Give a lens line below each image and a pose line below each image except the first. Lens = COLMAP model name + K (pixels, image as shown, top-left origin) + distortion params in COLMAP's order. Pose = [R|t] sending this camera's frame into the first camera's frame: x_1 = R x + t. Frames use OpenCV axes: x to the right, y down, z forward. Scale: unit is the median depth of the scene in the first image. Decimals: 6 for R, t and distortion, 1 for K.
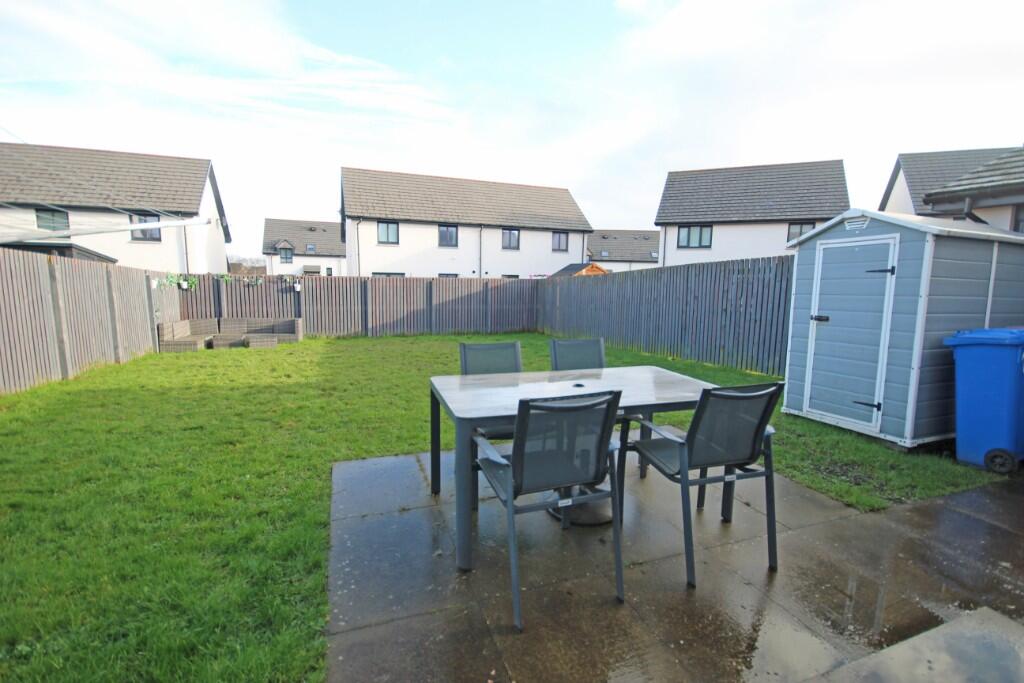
lens RADIAL K [[469.7, 0, 520.1], [0, 469.7, 345.3], [0, 0, 1]] dist [0.000941, -0.000639]
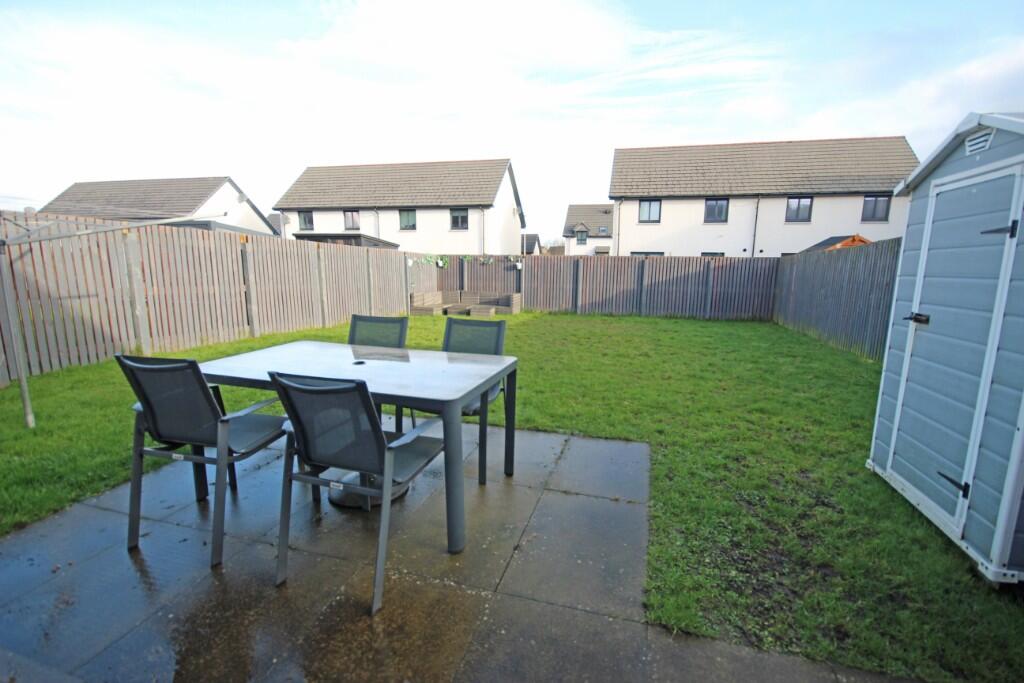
lens RADIAL K [[469.7, 0, 520.1], [0, 469.7, 345.3], [0, 0, 1]] dist [0.000941, -0.000639]
pose [[0.810999, 0.101162, -0.576235, 0.166530], [-0.077457, 0.994833, 0.065637, -0.007092], [0.579897, -0.008598, 0.814644, 0.072167]]
